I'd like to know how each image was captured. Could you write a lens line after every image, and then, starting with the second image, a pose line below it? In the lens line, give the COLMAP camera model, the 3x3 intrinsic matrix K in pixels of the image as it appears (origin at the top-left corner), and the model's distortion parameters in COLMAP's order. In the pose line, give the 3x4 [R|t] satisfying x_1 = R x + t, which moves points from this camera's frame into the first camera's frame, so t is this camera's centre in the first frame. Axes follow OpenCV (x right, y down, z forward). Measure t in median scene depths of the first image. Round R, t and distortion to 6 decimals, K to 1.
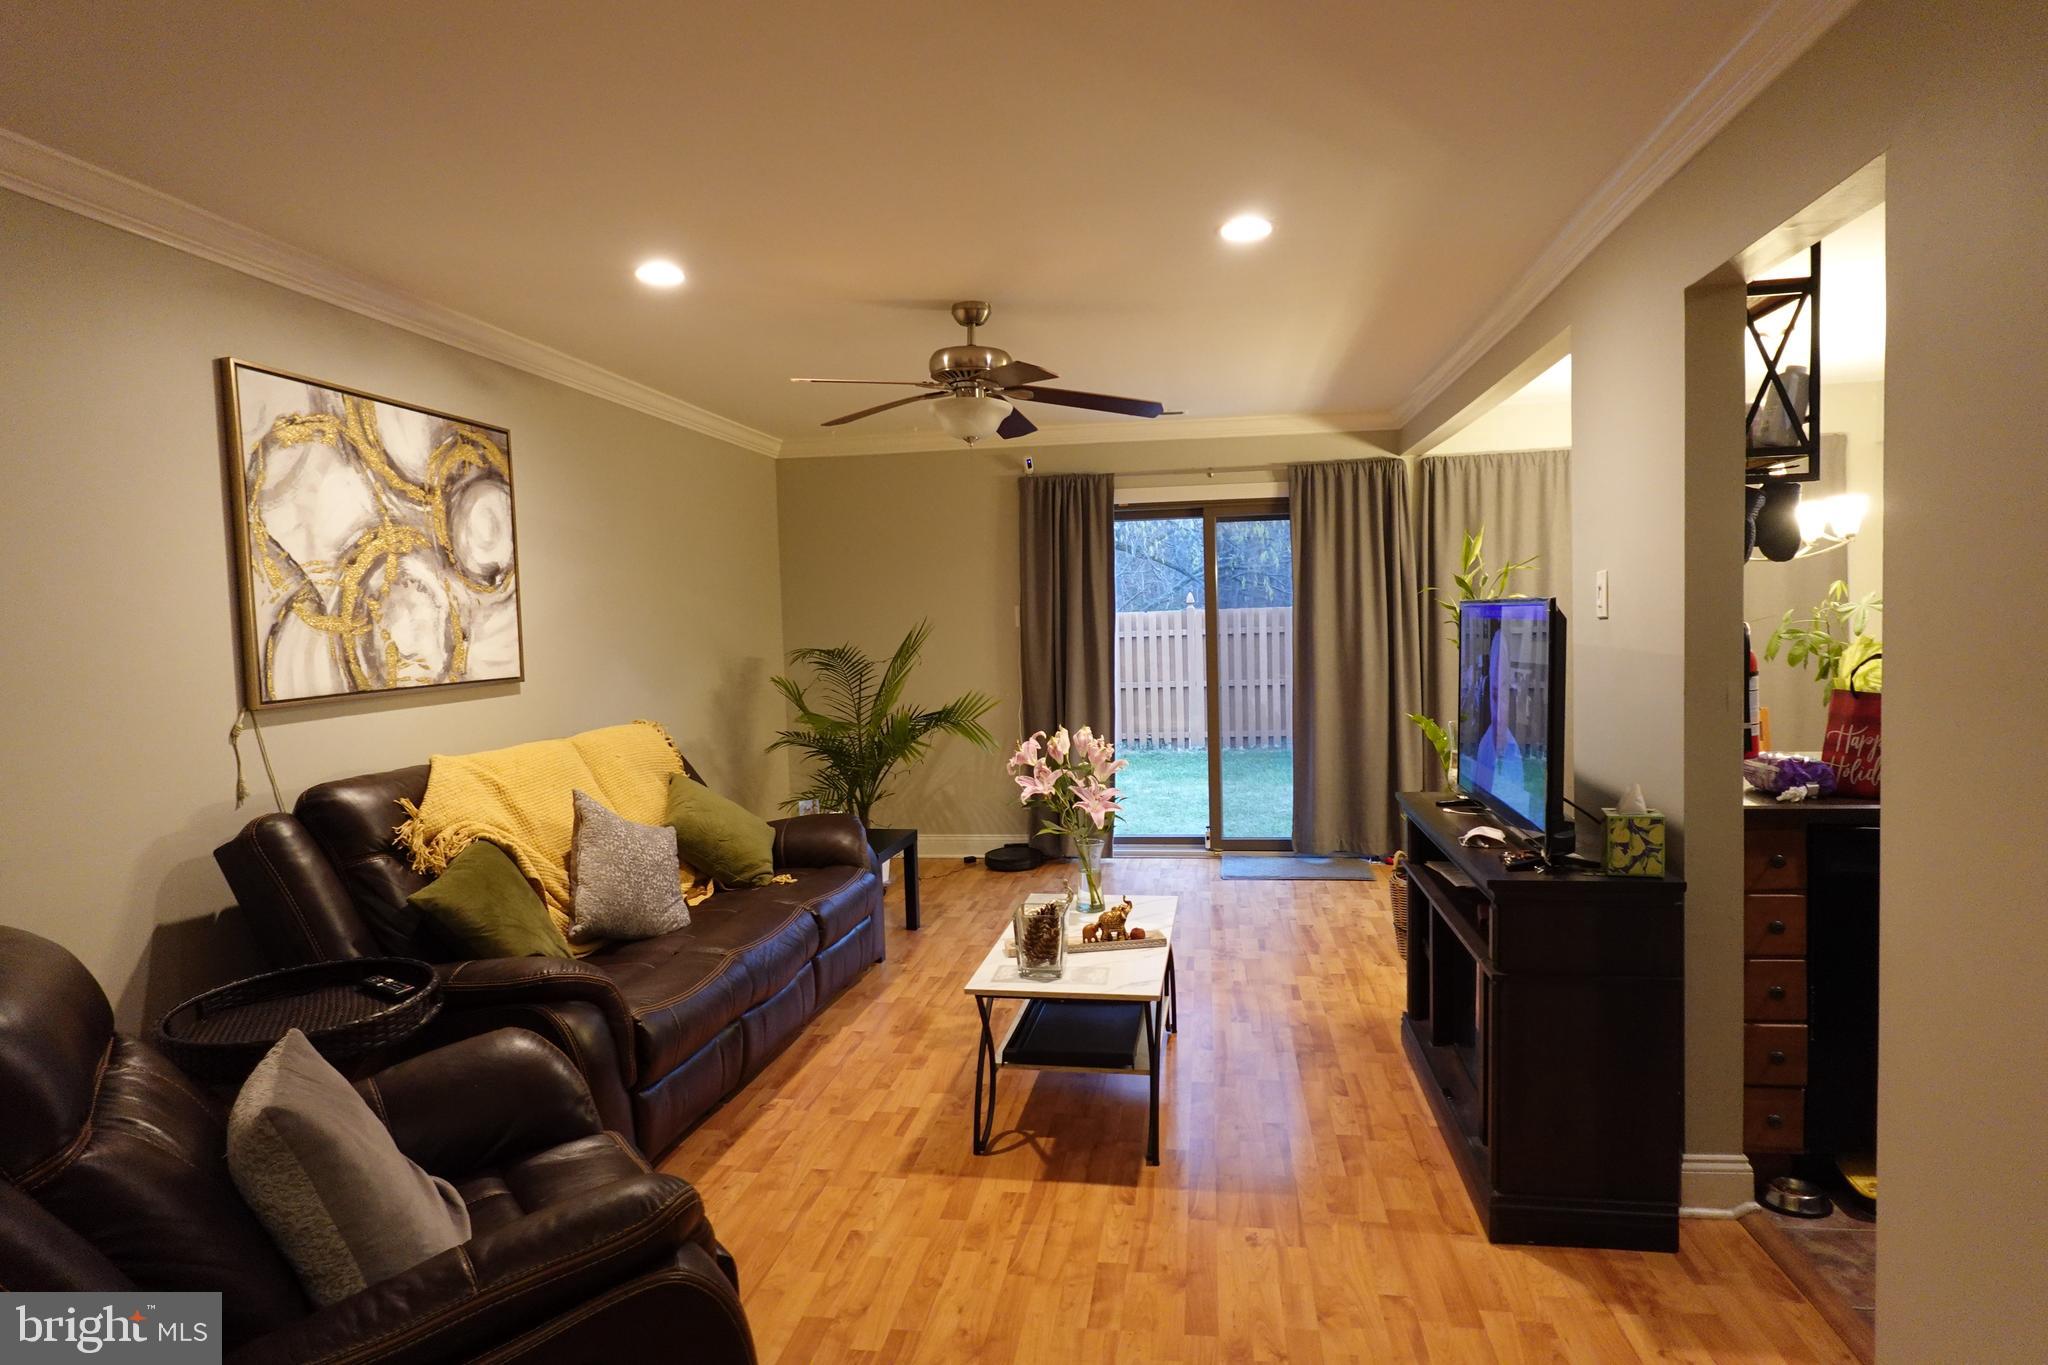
lens RADIAL K [[1166.4, 0, 1026.5], [0, 1166.4, 682.7], [0, 0, 1]] dist [0.000795, 0.000112]
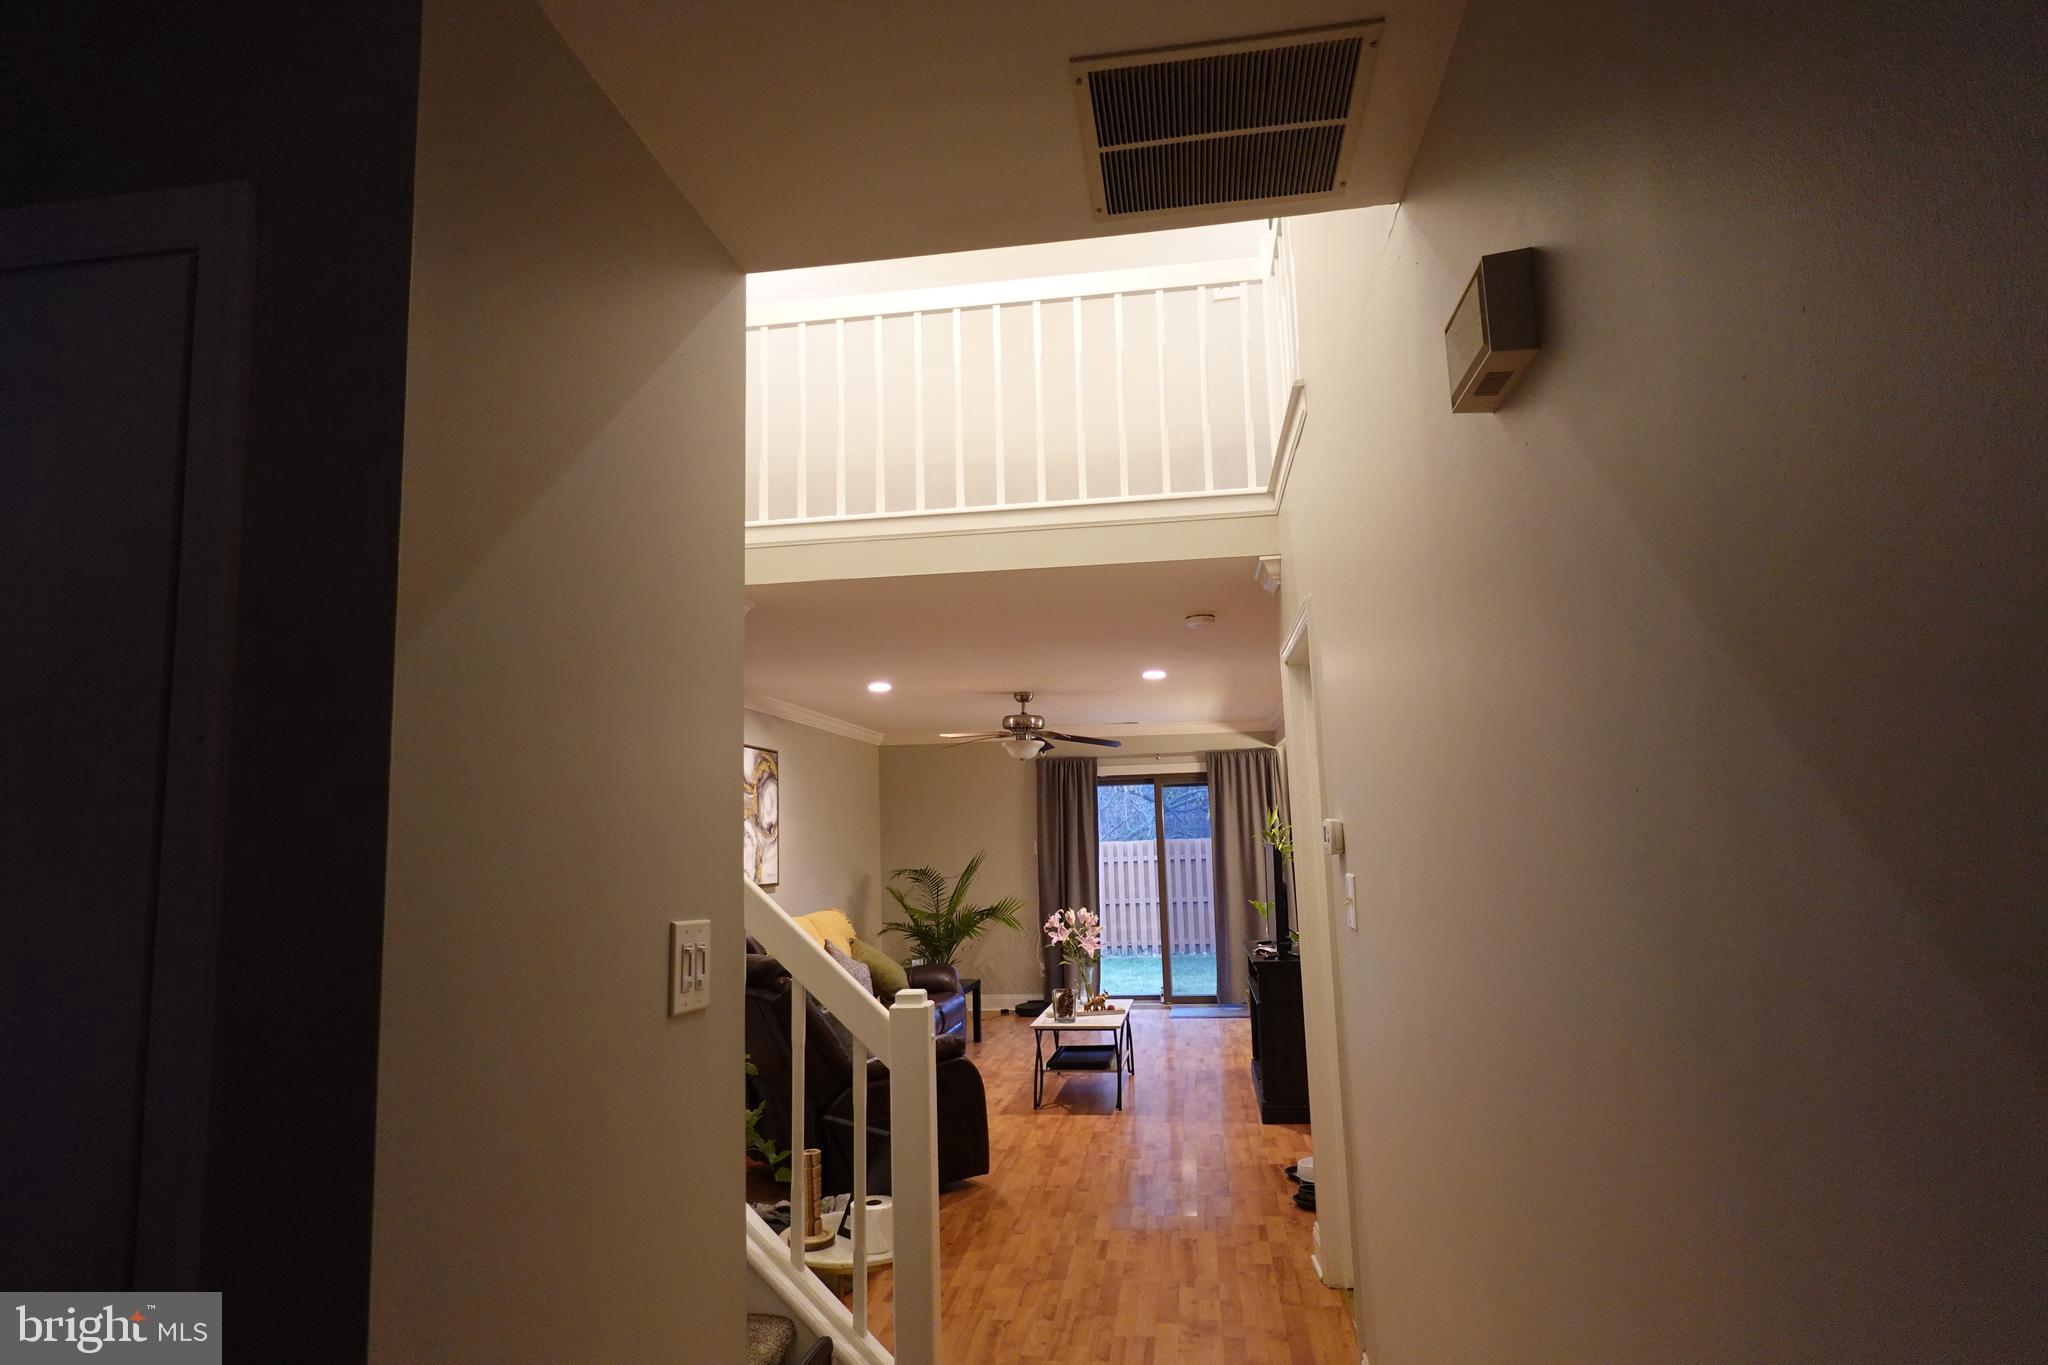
lens RADIAL K [[1166.4, 0, 1022.0], [0, 1166.4, 686.1], [0, 0, 1]] dist [0.000795, 0.000112]
pose [[0.999965, -0.000145, 0.008395, -0.043694], [0.001719, 0.982200, -0.187831, 0.025865], [-0.008219, 0.187839, 0.982165, -0.624721]]
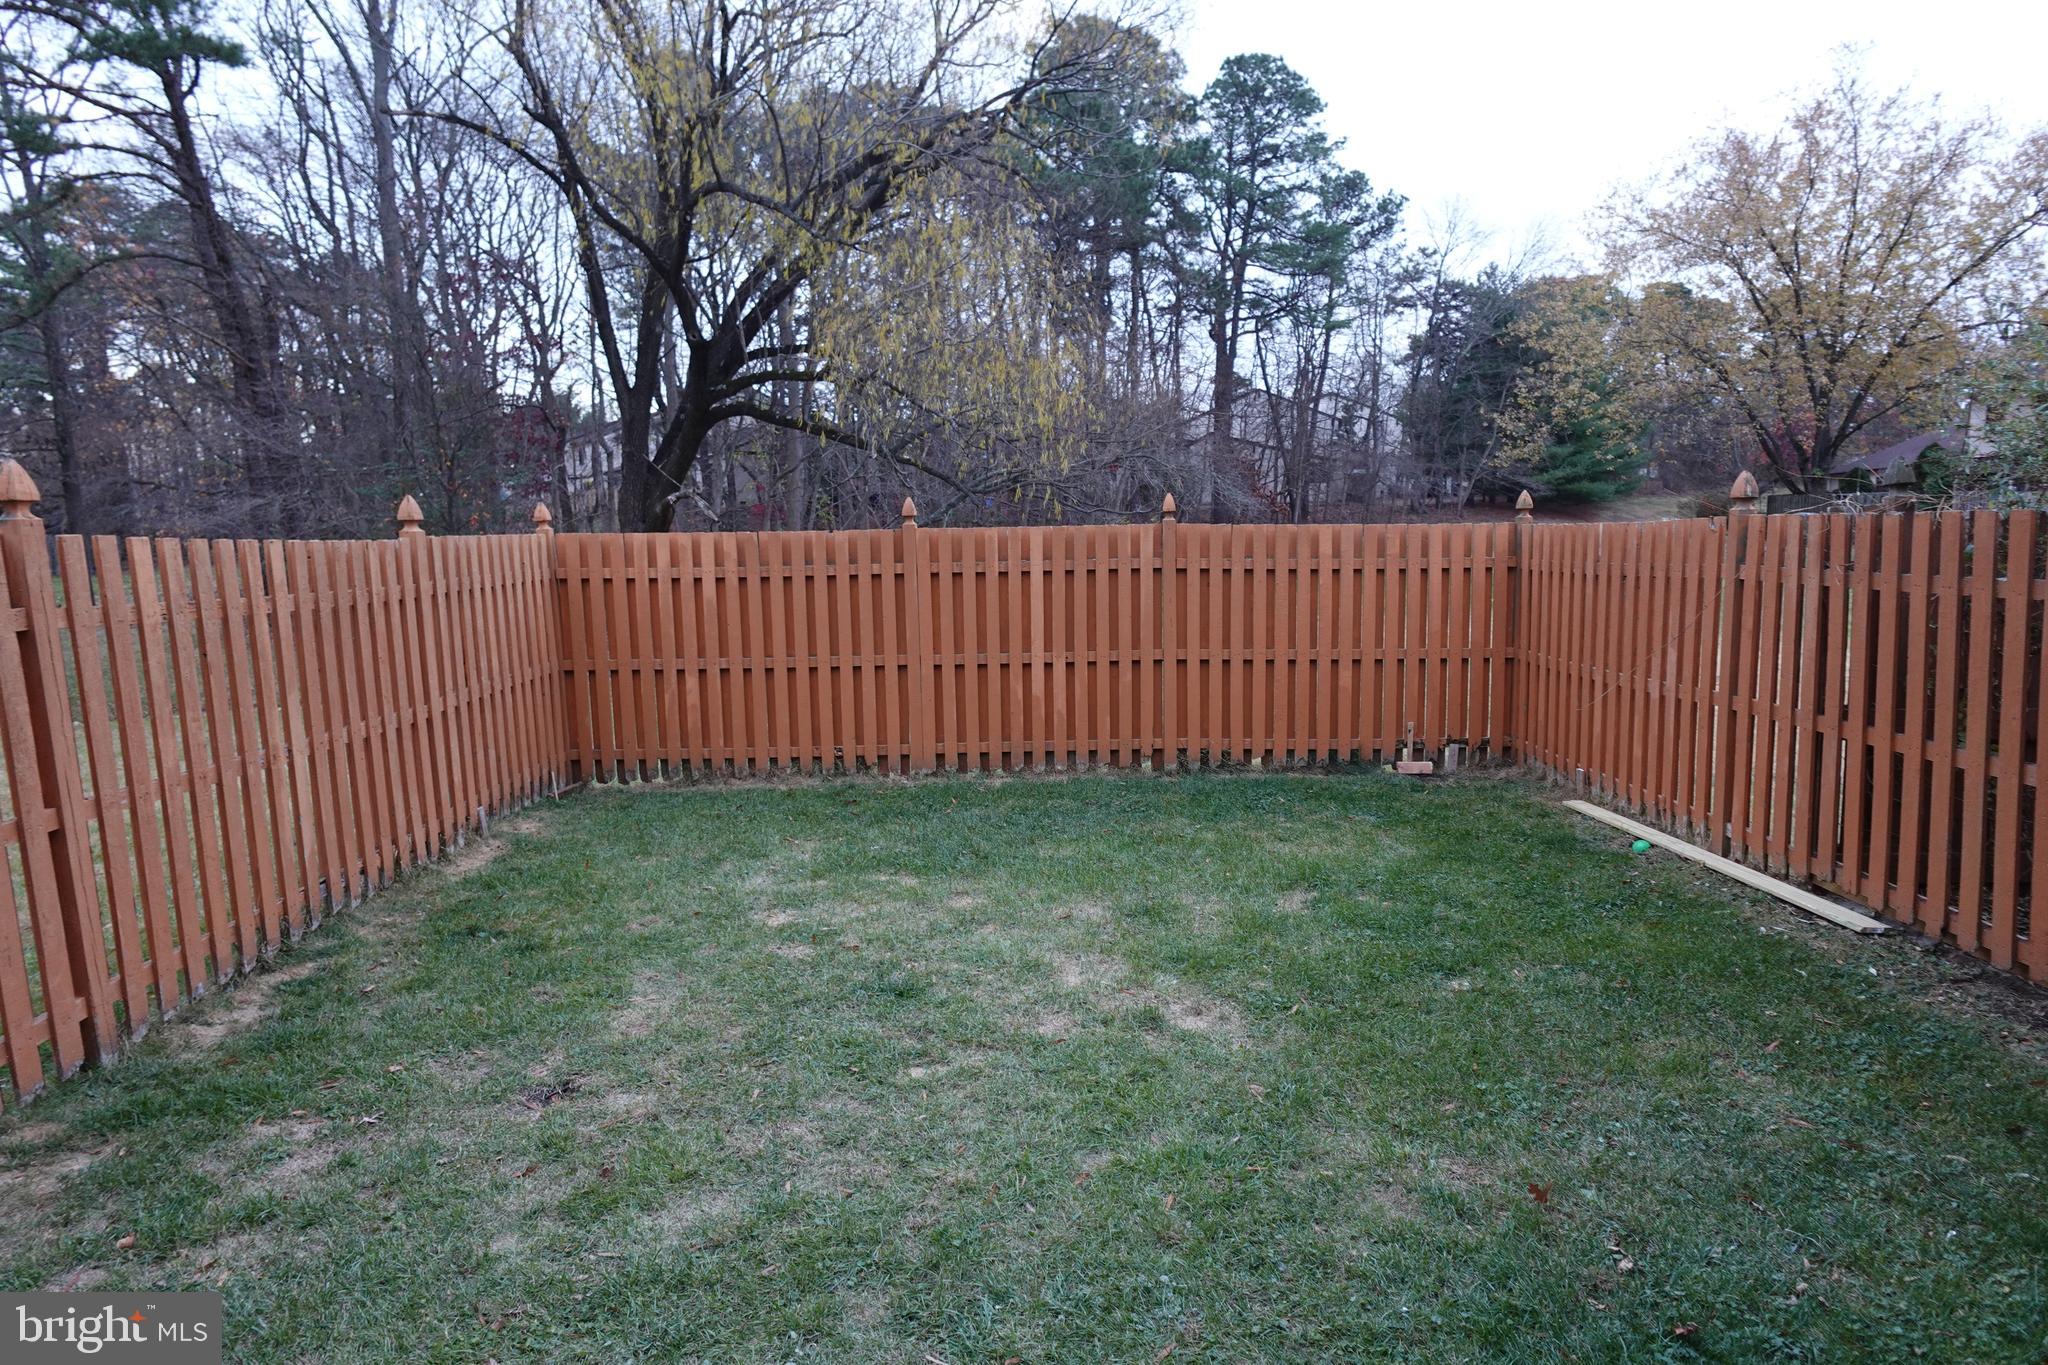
lens RADIAL K [[1166.4, 0, 1024.6], [0, 1166.4, 681.1], [0, 0, 1]] dist [0.000795, 0.000112]
pose [[0.981236, -0.011739, 0.192455, 0.215138], [-0.002685, 0.997216, 0.074519, -0.078086], [-0.192794, -0.073638, 0.978472, 1.092042]]
